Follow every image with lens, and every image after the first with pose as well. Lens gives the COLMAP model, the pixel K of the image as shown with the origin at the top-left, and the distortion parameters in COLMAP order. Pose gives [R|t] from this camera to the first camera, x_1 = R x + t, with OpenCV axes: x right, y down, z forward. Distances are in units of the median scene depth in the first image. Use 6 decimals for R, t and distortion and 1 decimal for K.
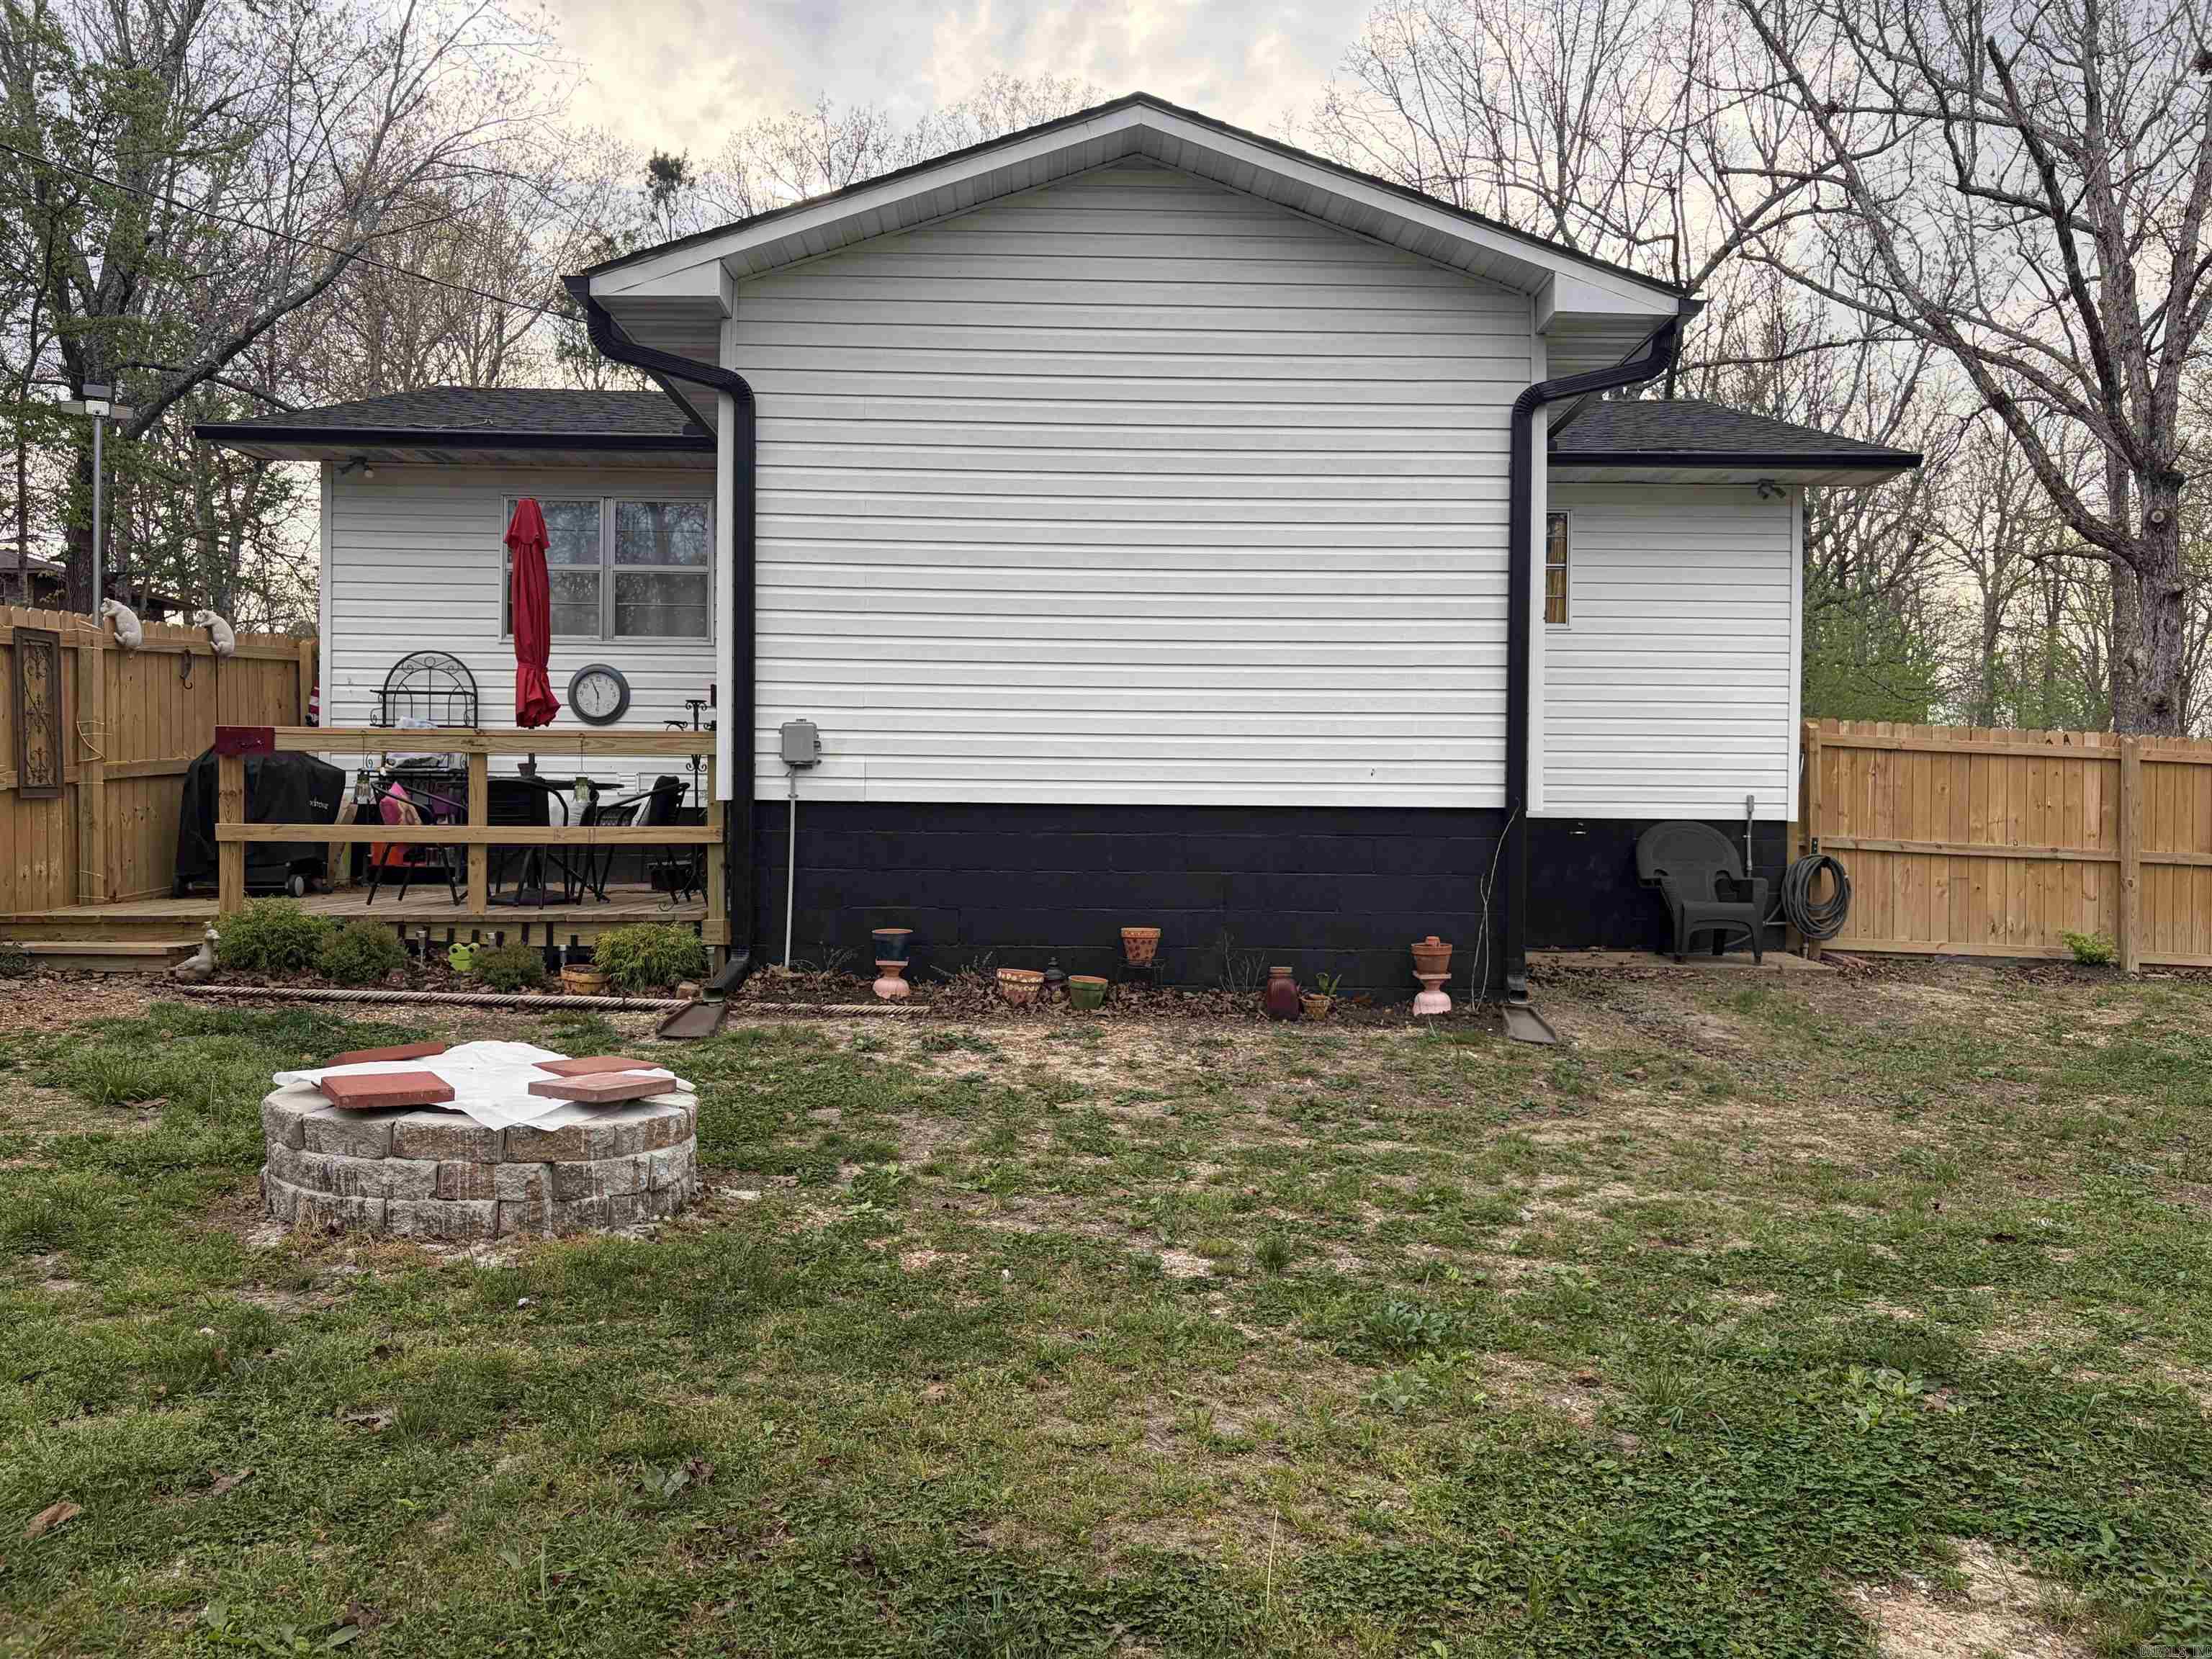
lens RADIAL K [[1664.8, 0, 1107.8], [0, 1664.8, 834.0], [0, 0, 1]] dist [0.066710, -0.013582]
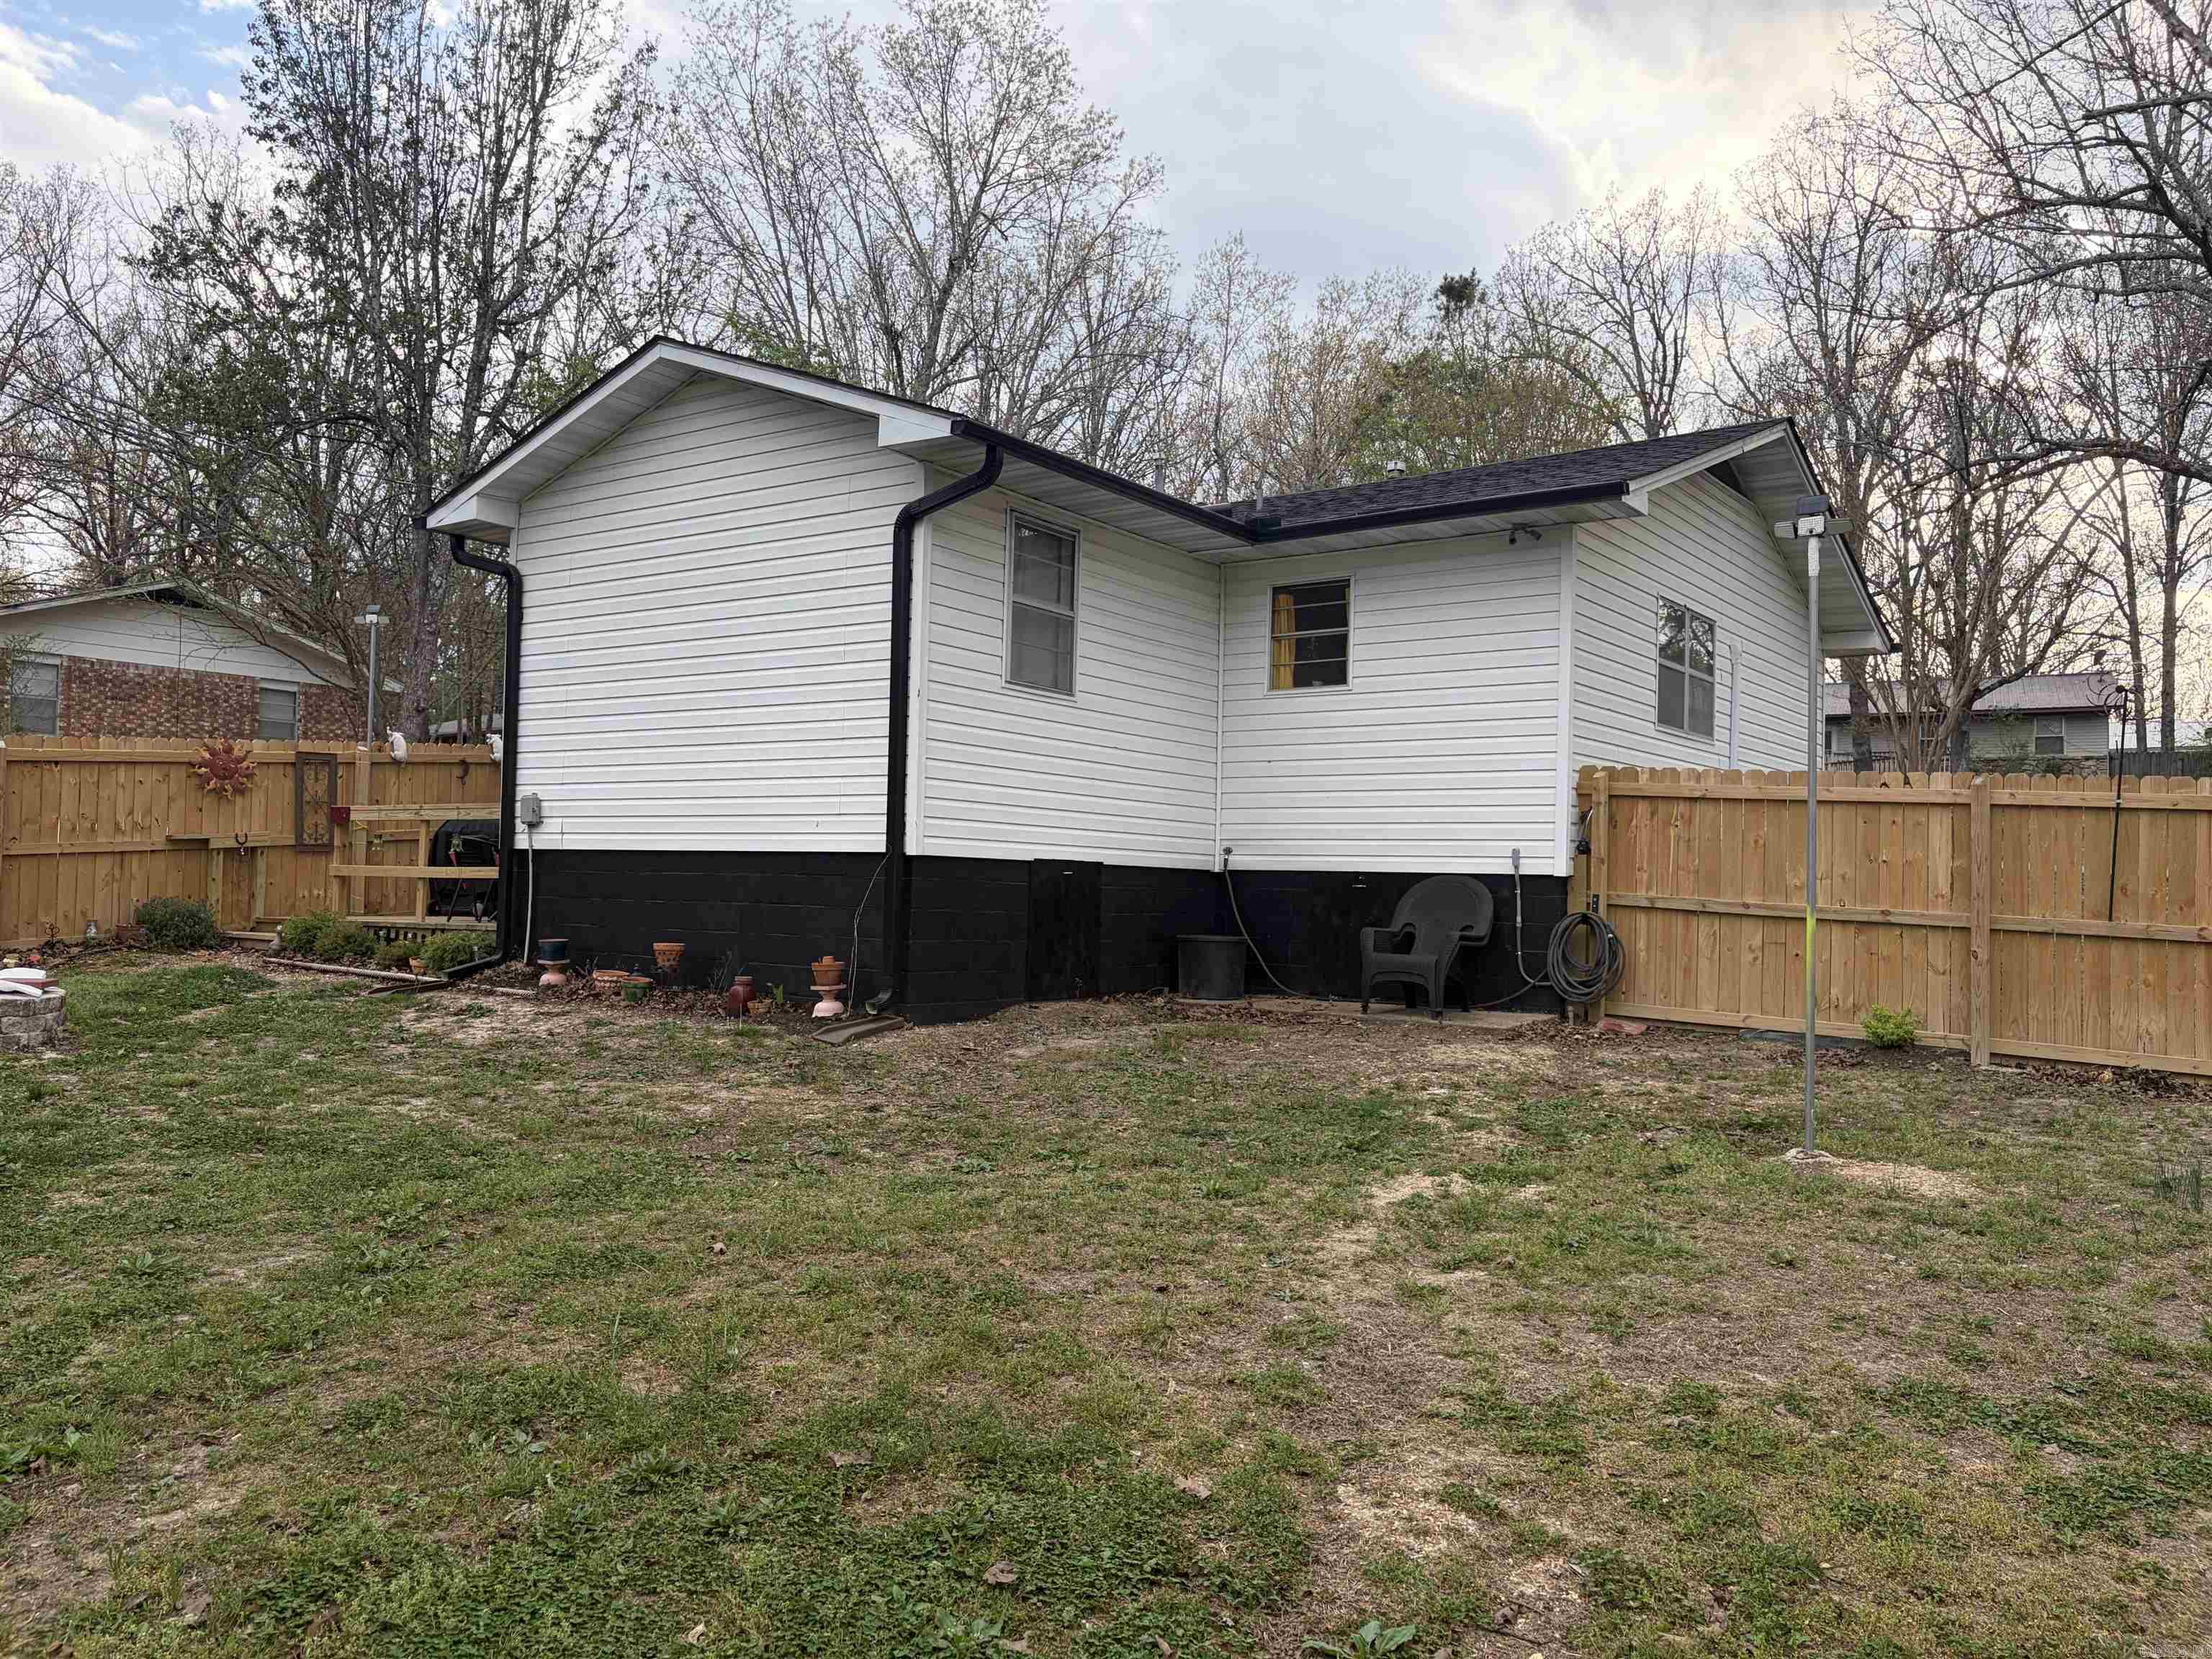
lens RADIAL K [[1664.8, 0, 1114.7], [0, 1664.8, 832.7], [0, 0, 1]] dist [0.066710, -0.013582]
pose [[0.794925, -0.010746, -0.606612, 1.098139], [-0.018842, 0.998924, -0.042388, 0.017798], [0.606414, 0.045125, 0.793867, 0.143416]]
